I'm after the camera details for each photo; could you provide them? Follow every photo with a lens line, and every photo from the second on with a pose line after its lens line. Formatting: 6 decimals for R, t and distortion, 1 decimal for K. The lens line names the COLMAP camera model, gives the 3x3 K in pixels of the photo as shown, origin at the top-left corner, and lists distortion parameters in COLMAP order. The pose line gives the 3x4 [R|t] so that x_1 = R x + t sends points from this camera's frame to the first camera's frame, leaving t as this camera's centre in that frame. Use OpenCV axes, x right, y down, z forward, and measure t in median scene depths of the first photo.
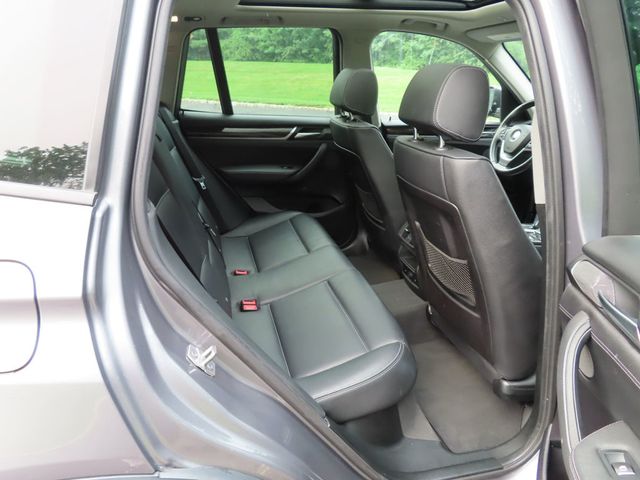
lens RADIAL K [[457.1, 0, 320.0], [0, 457.1, 240.0], [0, 0, 1]] dist [-0.007833, 0.002843]
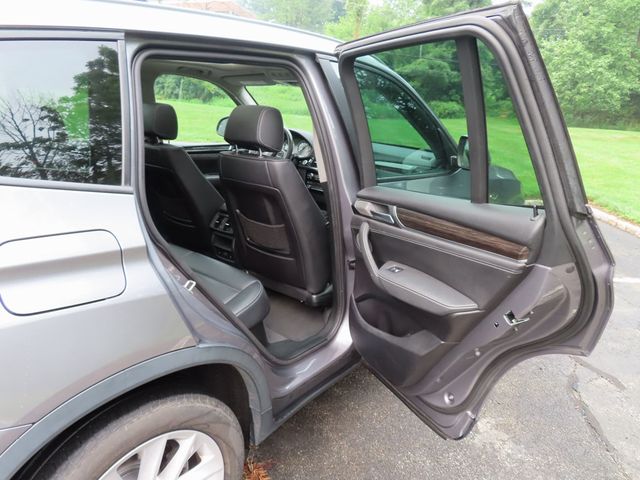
lens RADIAL K [[457.1, 0, 320.0], [0, 457.1, 240.0], [0, 0, 1]] dist [-0.007833, 0.002843]
pose [[0.800263, -0.150573, 0.580437, -0.530508], [0.180155, 0.983615, 0.006778, 0.112749], [-0.571947, 0.099144, 0.814277, -0.396344]]
